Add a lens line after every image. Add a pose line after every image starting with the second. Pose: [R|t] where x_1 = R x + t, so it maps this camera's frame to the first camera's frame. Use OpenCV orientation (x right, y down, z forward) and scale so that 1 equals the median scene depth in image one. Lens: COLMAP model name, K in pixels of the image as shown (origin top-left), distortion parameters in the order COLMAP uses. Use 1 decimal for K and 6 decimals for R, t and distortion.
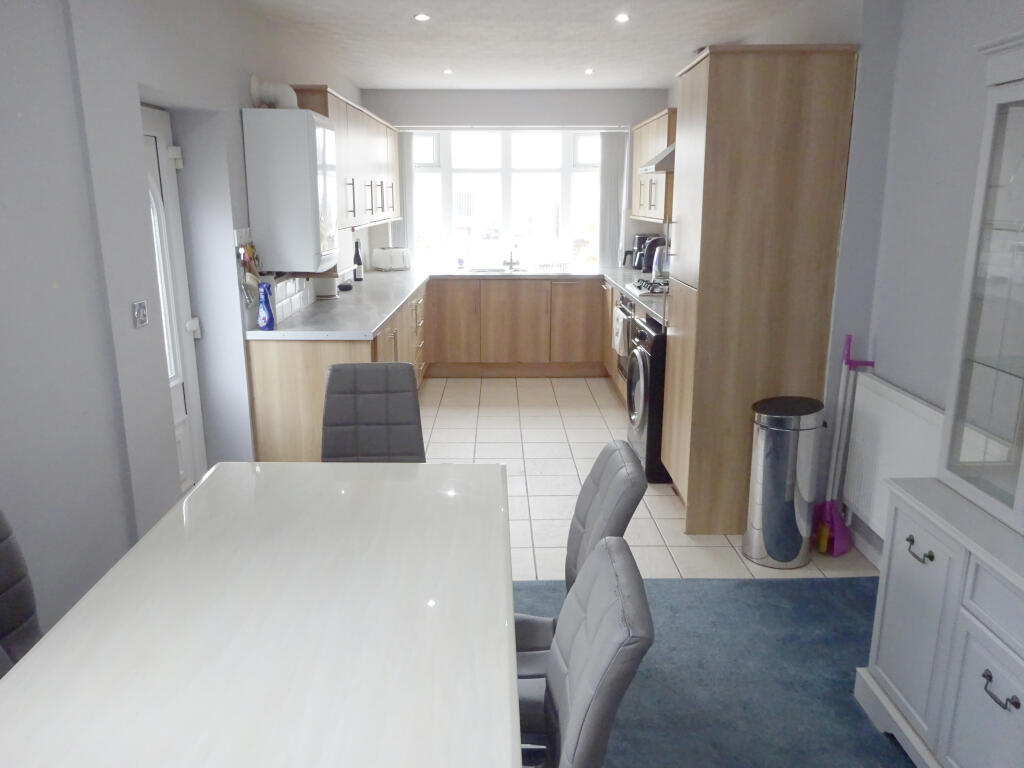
lens RADIAL K [[773.6, 0, 513.7], [0, 773.6, 383.7], [0, 0, 1]] dist [-0.006269, -0.002413]
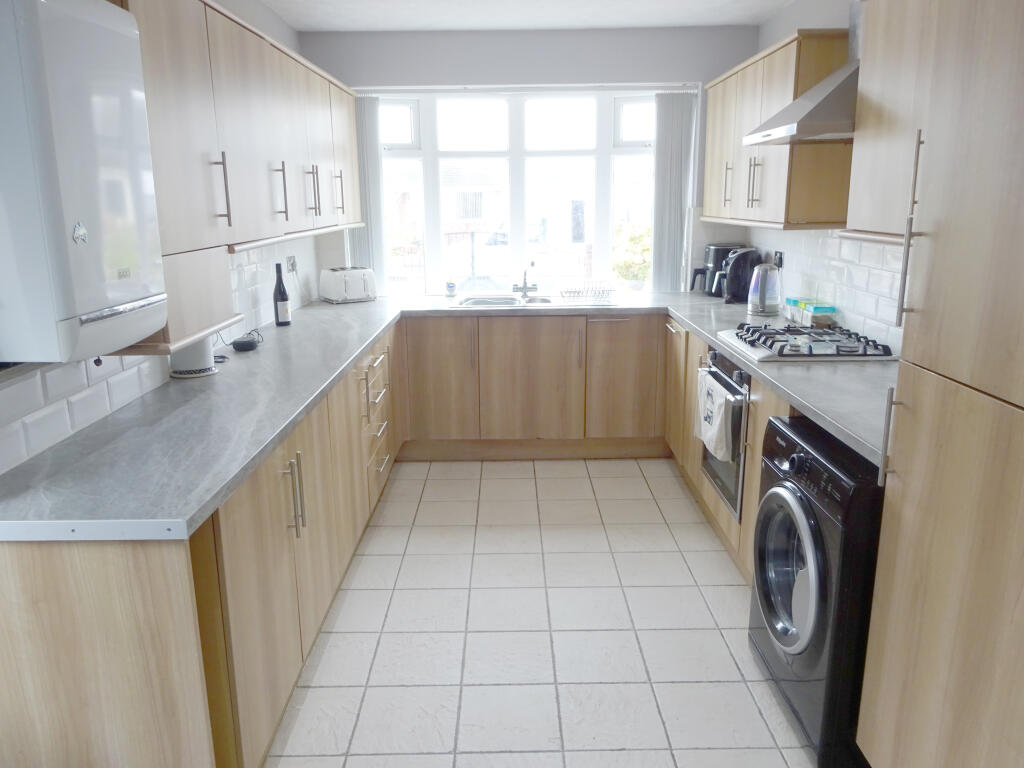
lens RADIAL K [[773.6, 0, 510.6], [0, 773.6, 385.2], [0, 0, 1]] dist [-0.006269, -0.002413]
pose [[0.999834, -0.007204, -0.016763, -0.005252], [0.007204, 0.999974, -0.000066, -0.074244], [0.016763, -0.000054, 0.999859, 0.334380]]
